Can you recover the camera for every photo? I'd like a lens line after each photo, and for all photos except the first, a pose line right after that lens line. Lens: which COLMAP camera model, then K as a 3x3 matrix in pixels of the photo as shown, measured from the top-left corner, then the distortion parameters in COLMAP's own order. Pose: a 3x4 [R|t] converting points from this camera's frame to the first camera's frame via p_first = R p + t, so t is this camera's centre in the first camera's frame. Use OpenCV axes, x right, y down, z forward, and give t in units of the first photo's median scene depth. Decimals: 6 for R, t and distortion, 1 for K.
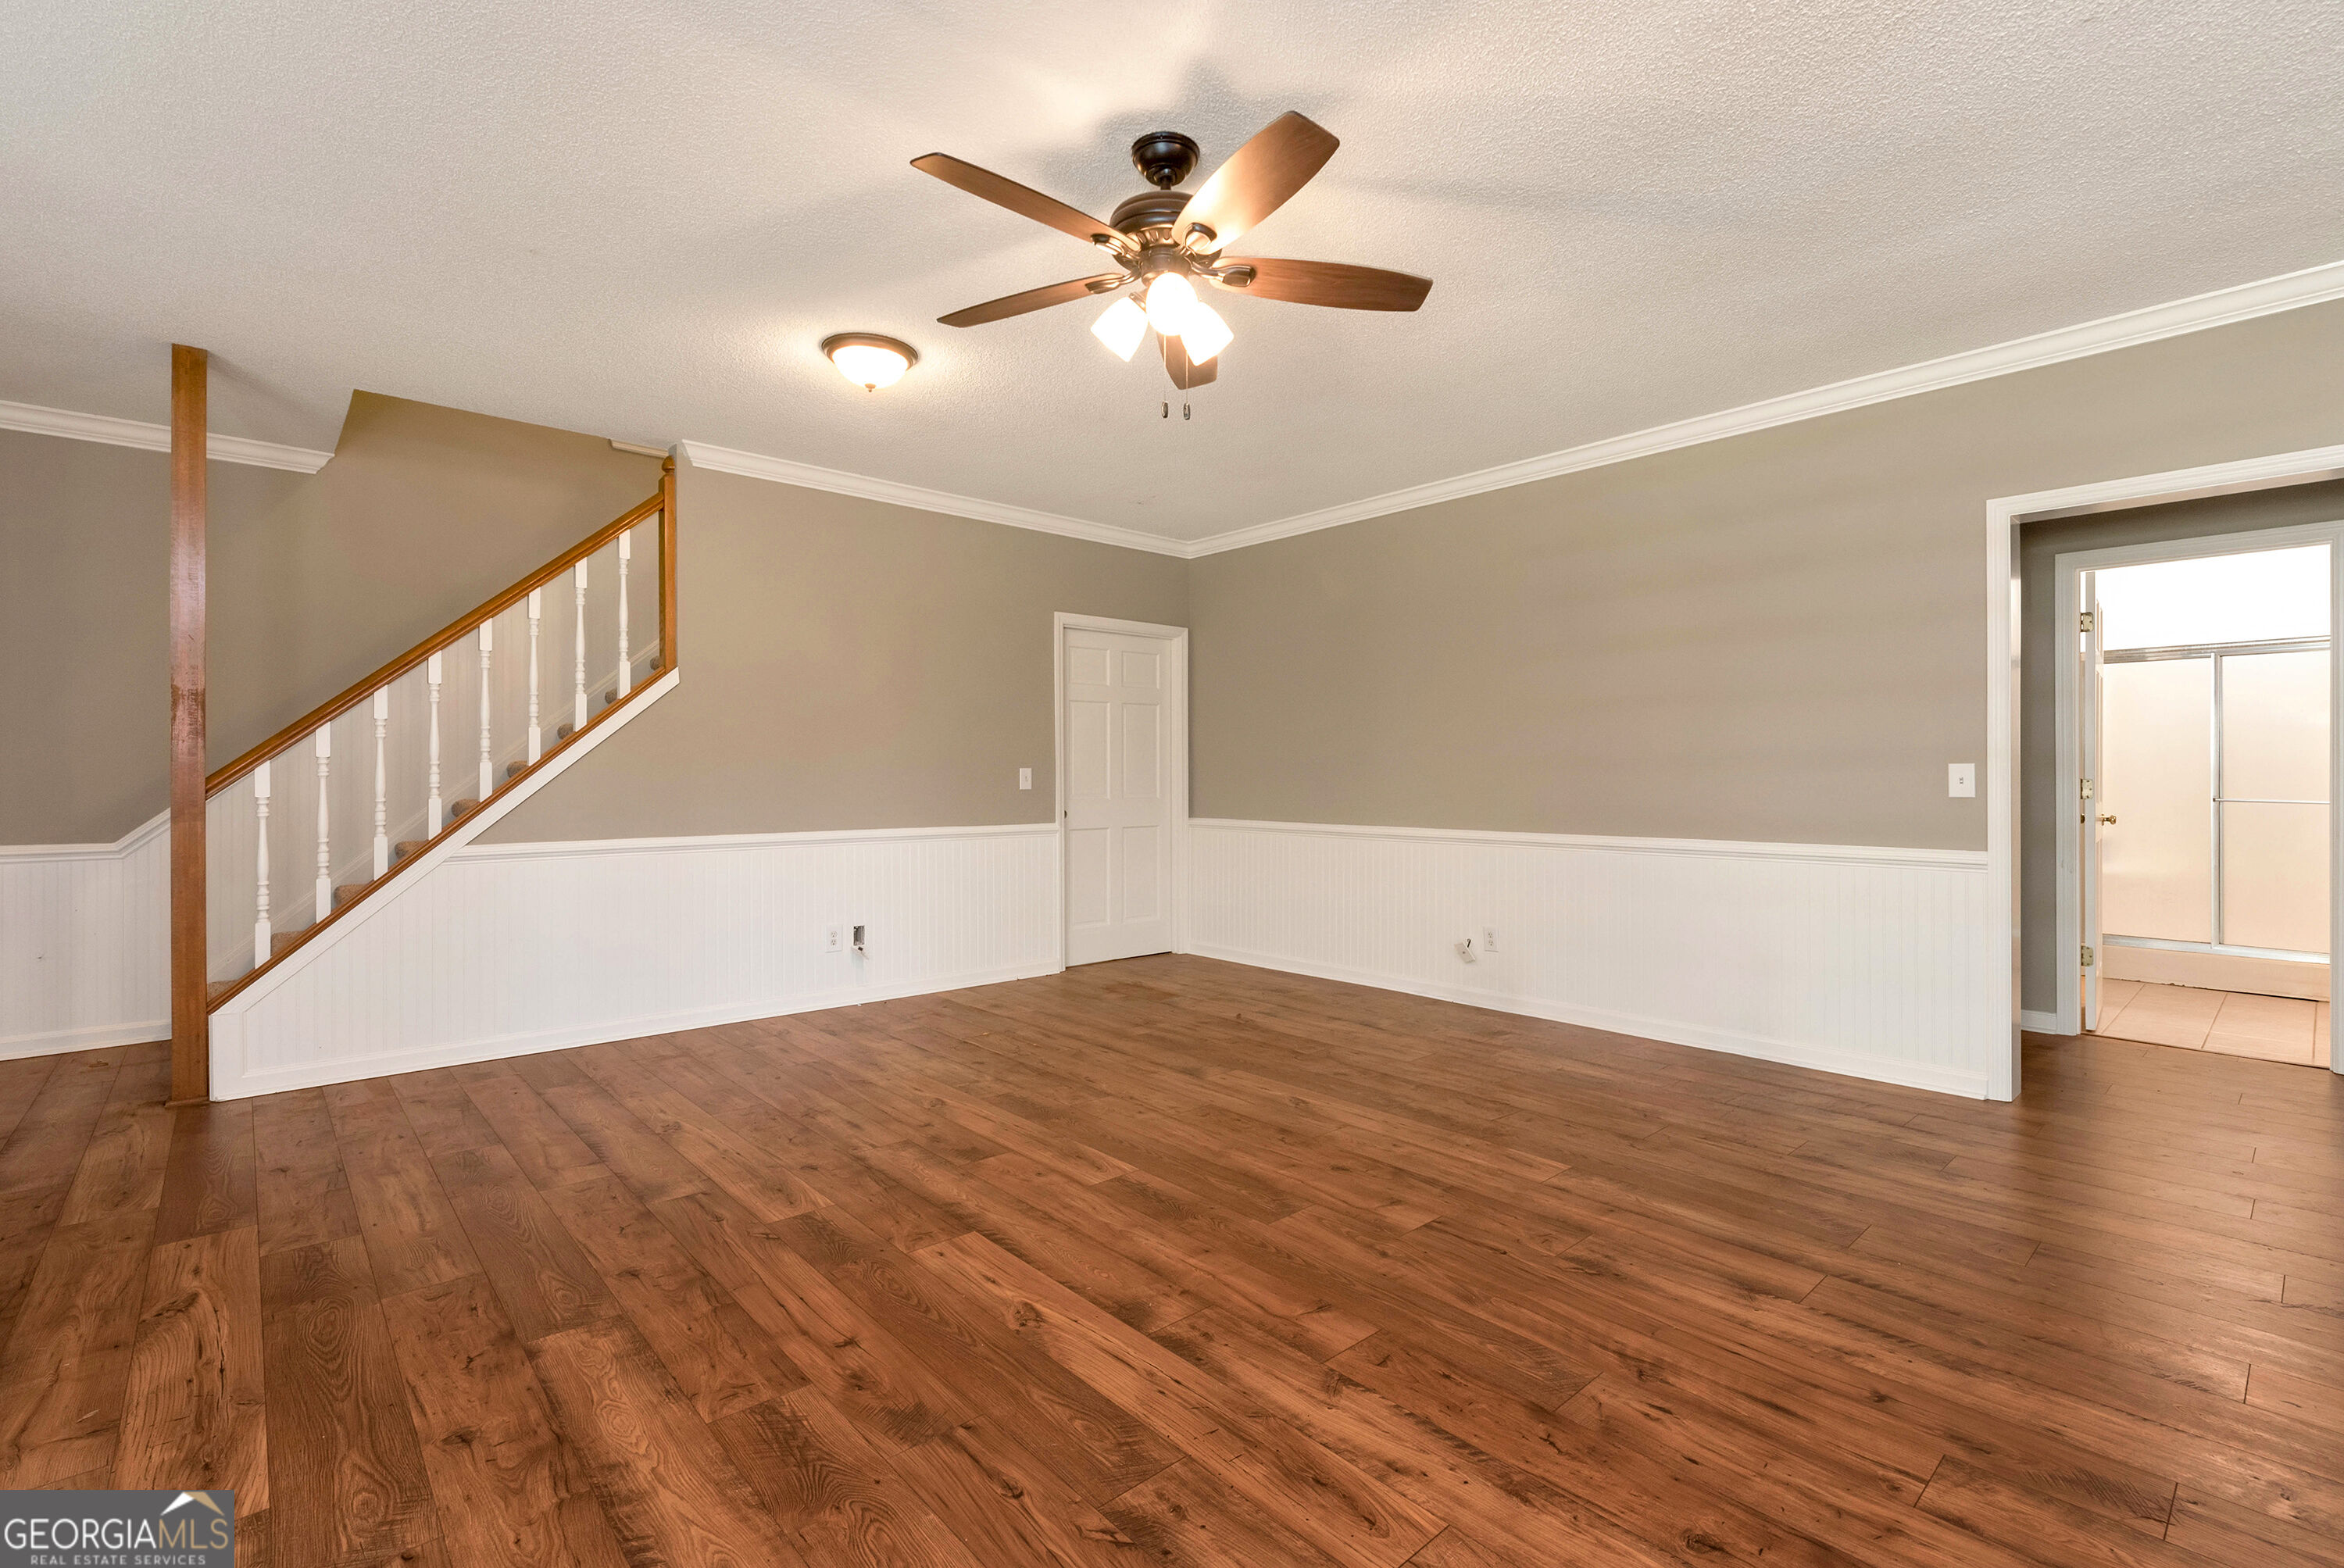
lens RADIAL K [[1040.4, 0, 1180.0], [0, 1040.4, 783.1], [0, 0, 1]] dist [0.001014, 0.000157]
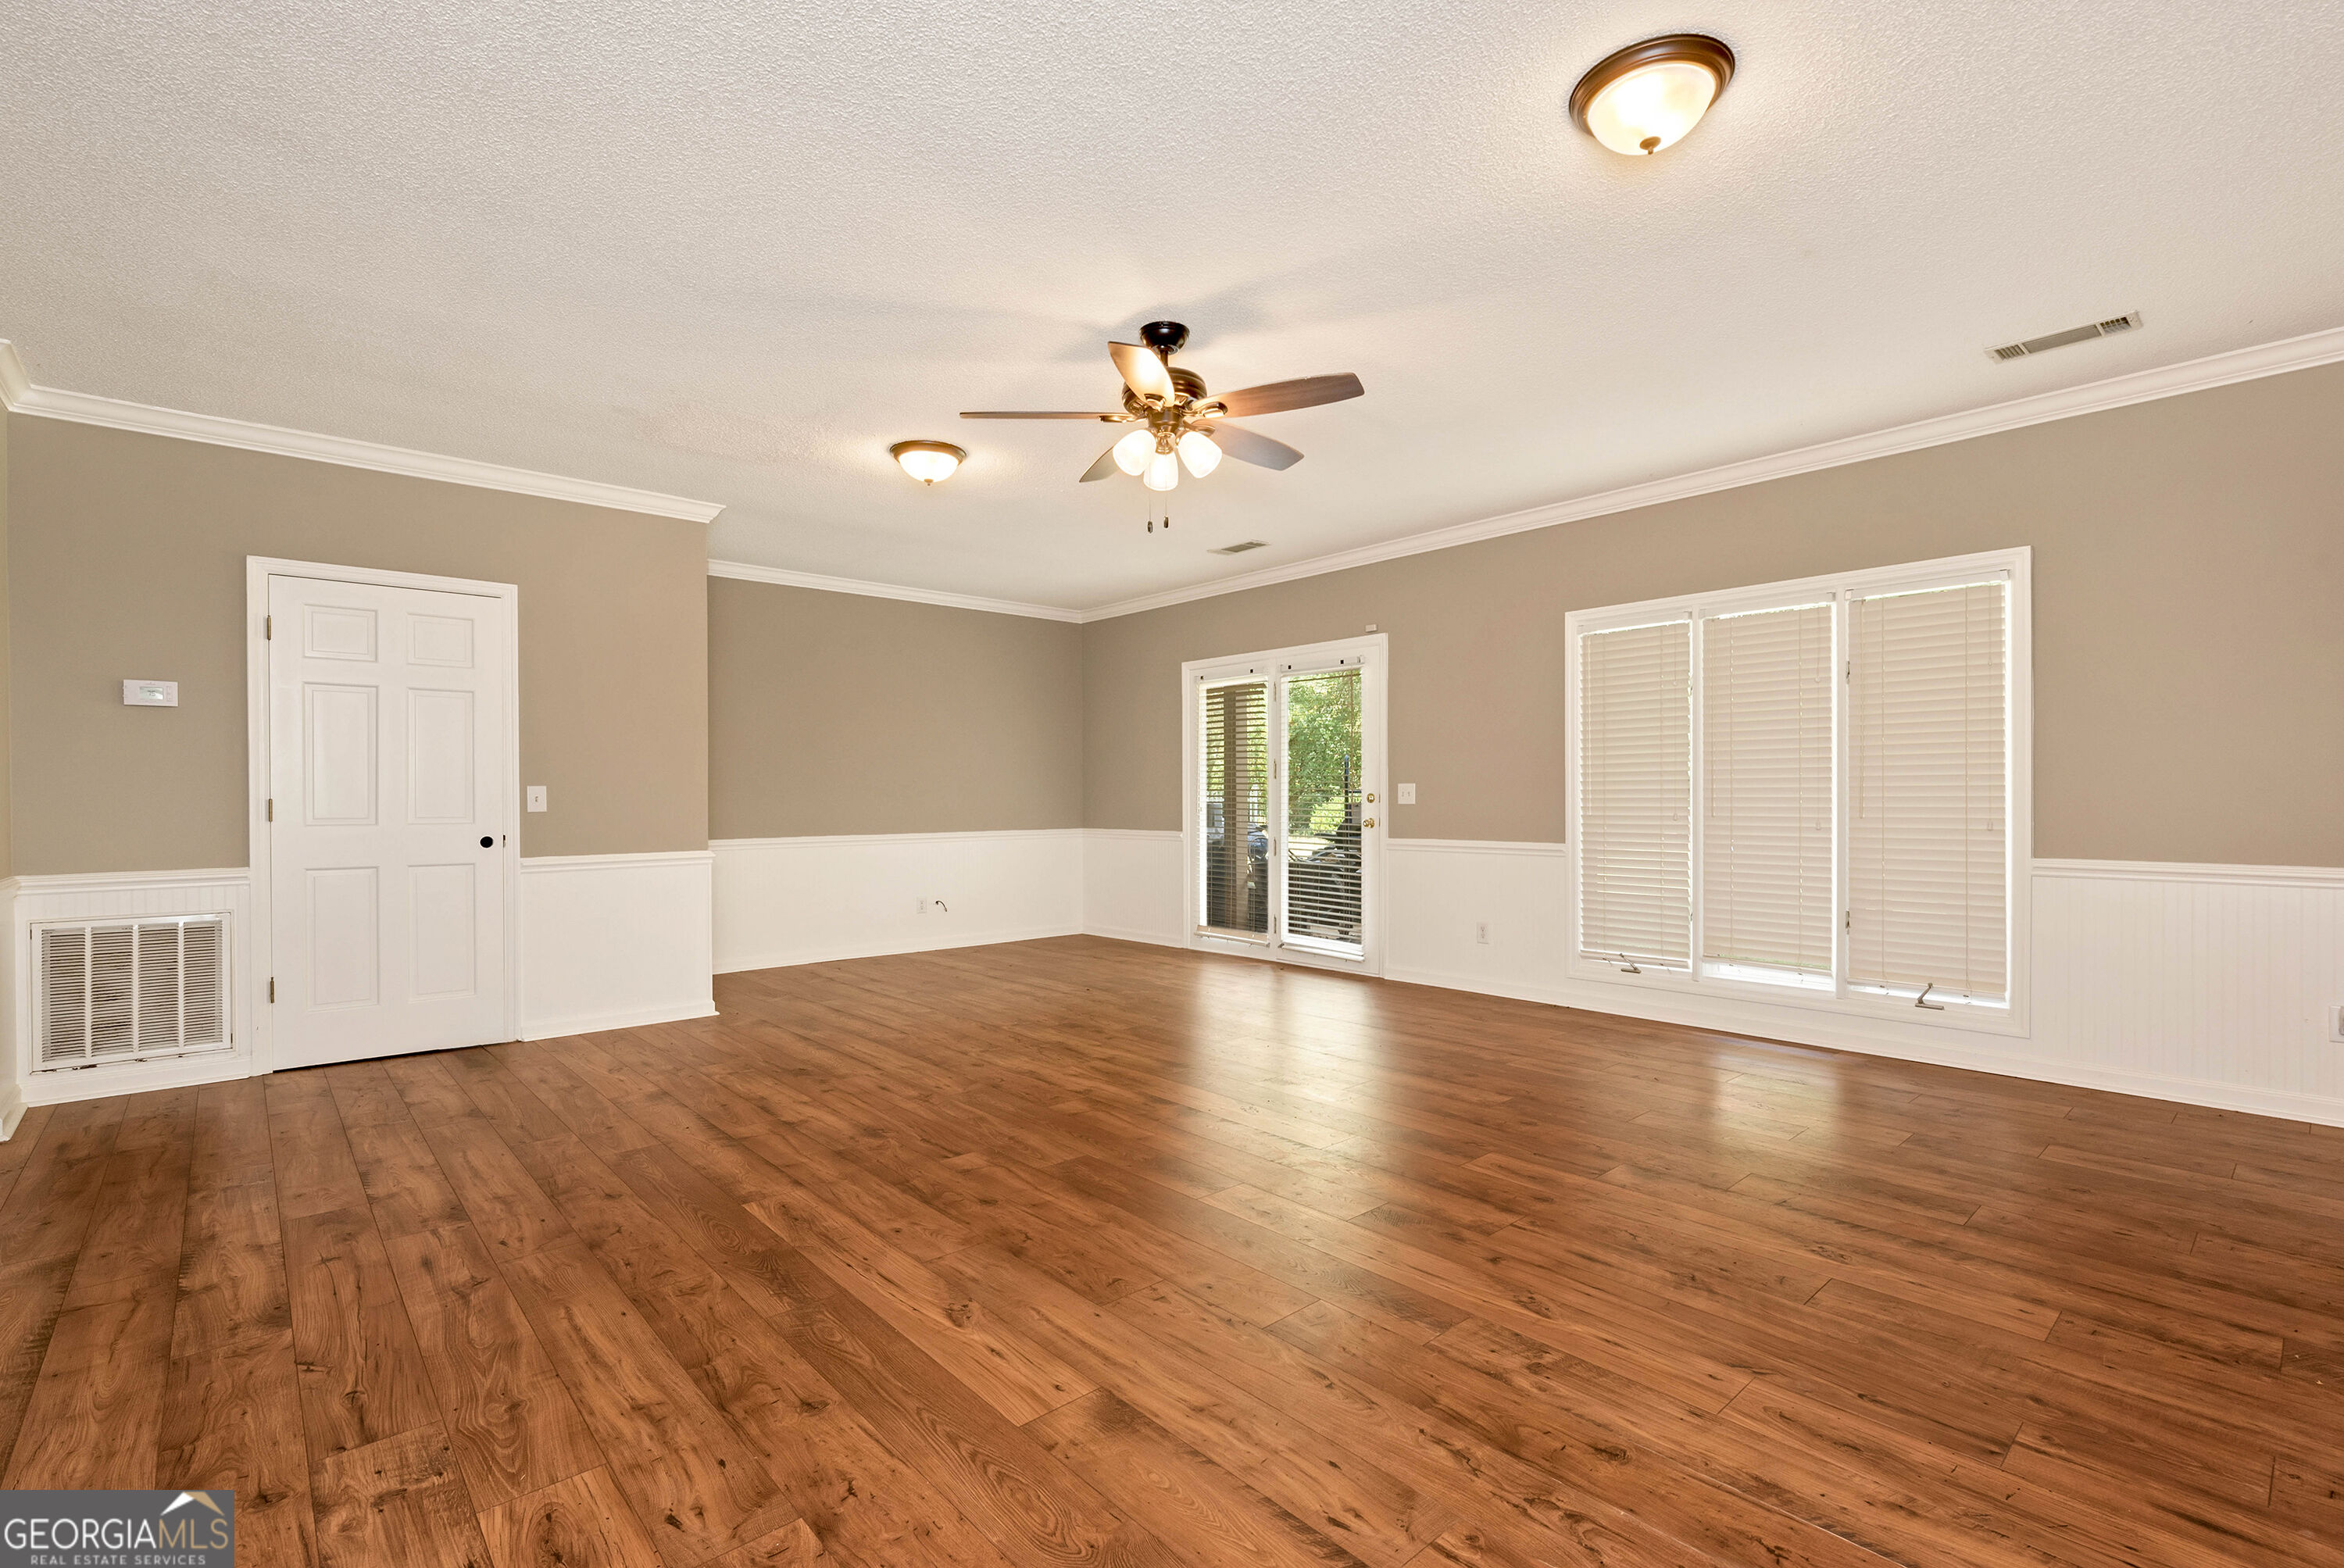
lens RADIAL K [[1049.7, 0, 1175.2], [0, 1049.7, 790.7], [0, 0, 1]] dist [0.001722, 0.000337]
pose [[-0.999971, 0.006055, 0.004663, -0.028044], [0.006070, 0.999976, 0.003235, -0.010633], [-0.004644, 0.003264, -0.999984, 2.202533]]
